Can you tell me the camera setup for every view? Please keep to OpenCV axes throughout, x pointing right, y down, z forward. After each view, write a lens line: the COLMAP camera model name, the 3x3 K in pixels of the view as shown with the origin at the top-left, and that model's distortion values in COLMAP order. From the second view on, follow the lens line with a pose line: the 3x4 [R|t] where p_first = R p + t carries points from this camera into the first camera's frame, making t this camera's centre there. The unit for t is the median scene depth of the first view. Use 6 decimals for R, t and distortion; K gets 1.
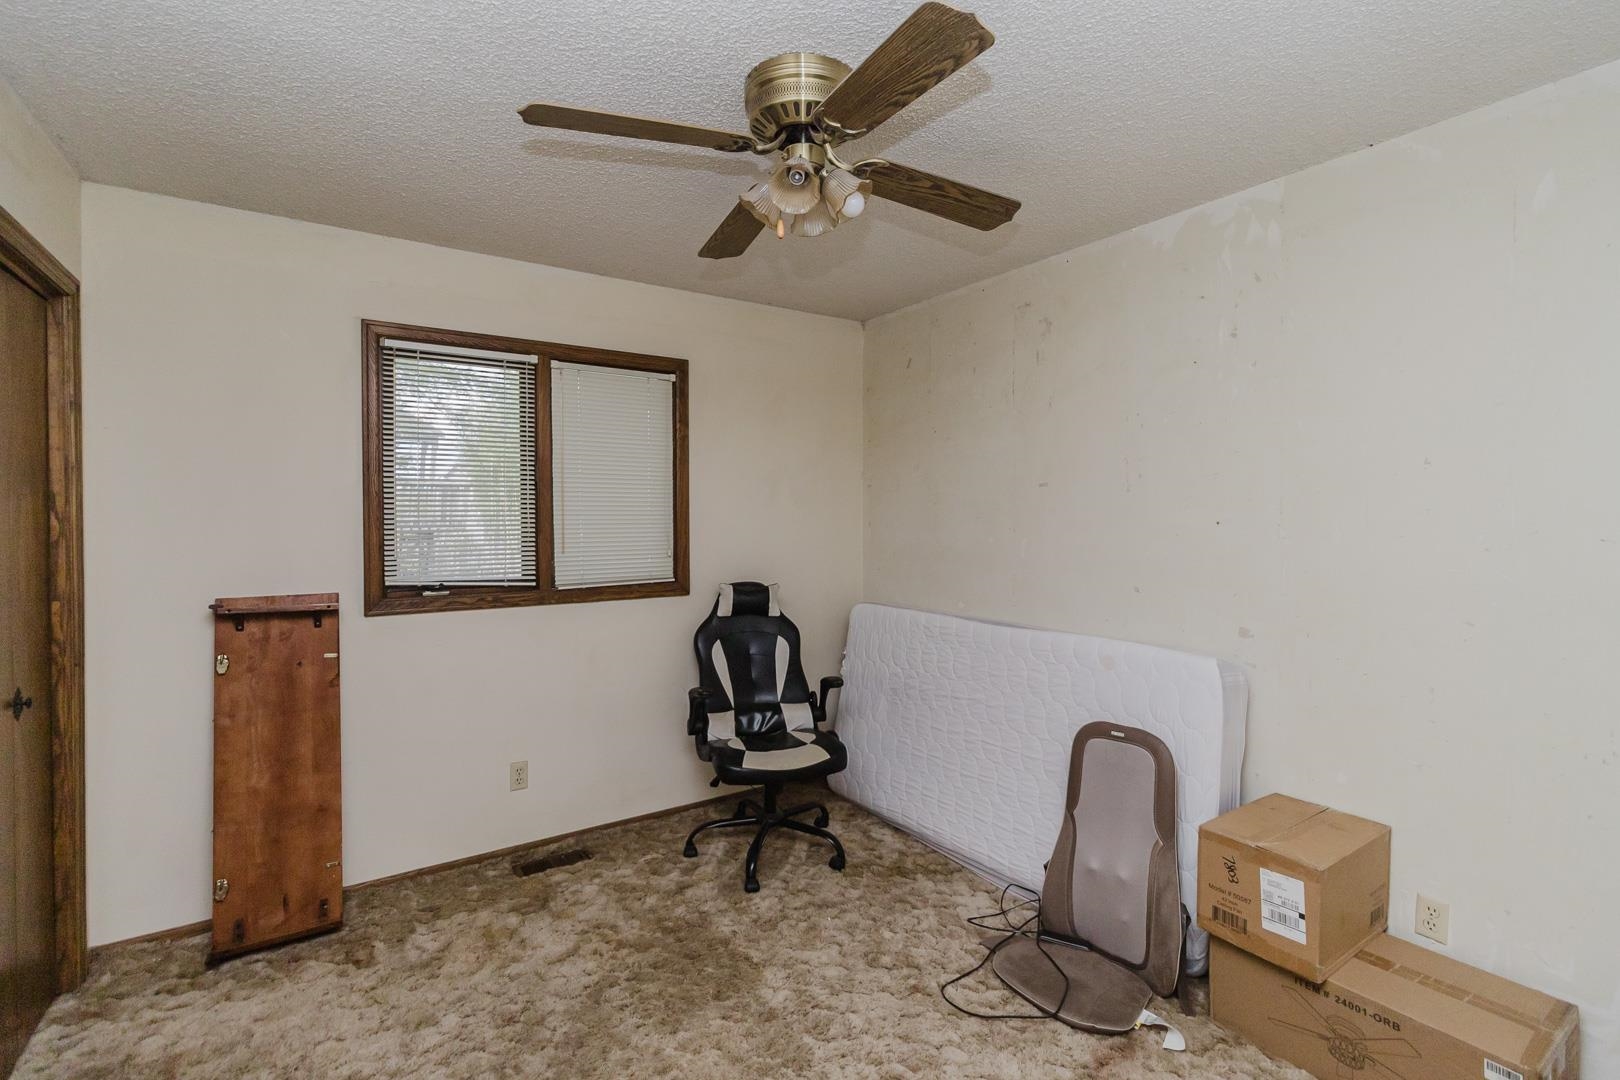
lens RADIAL K [[744.2, 0, 811.0], [0, 744.2, 511.8], [0, 0, 1]] dist [0.014039, -0.000138]
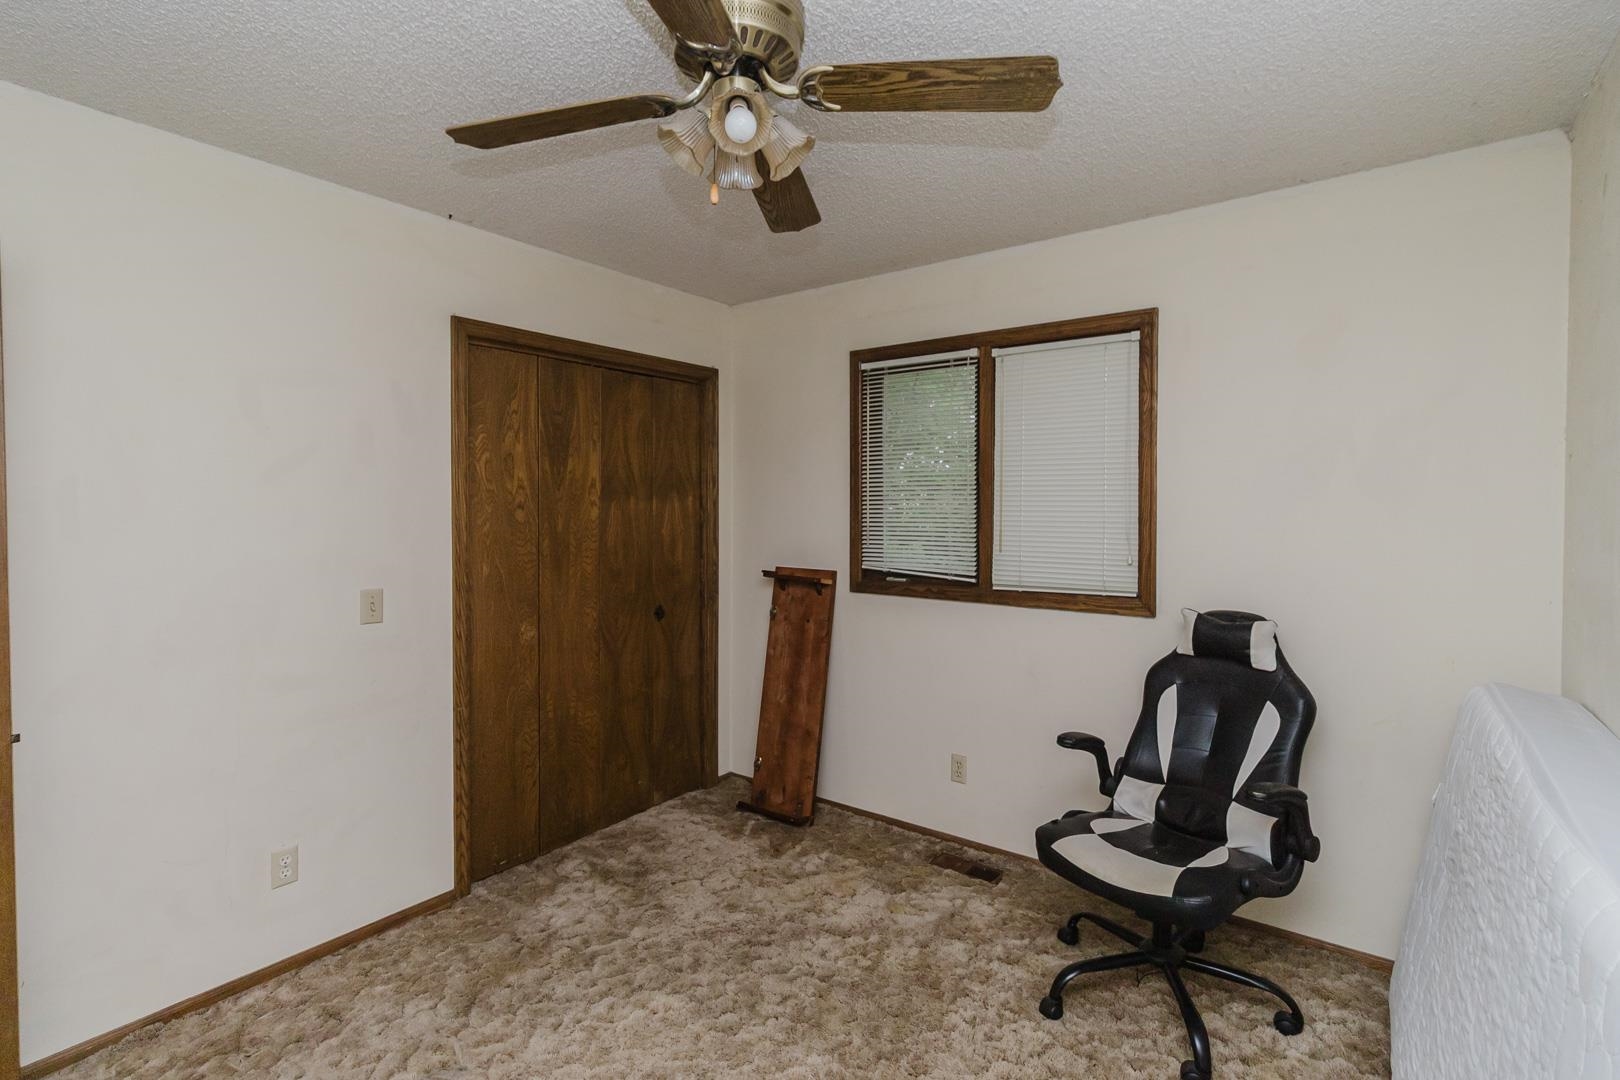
lens RADIAL K [[744.2, 0, 811.0], [0, 744.2, 511.8], [0, 0, 1]] dist [0.014039, -0.000138]
pose [[0.350100, 0.009284, -0.936666, 0.506649], [0.000035, 0.999951, 0.009925, -0.004576], [0.936712, -0.003508, 0.350083, 0.482705]]
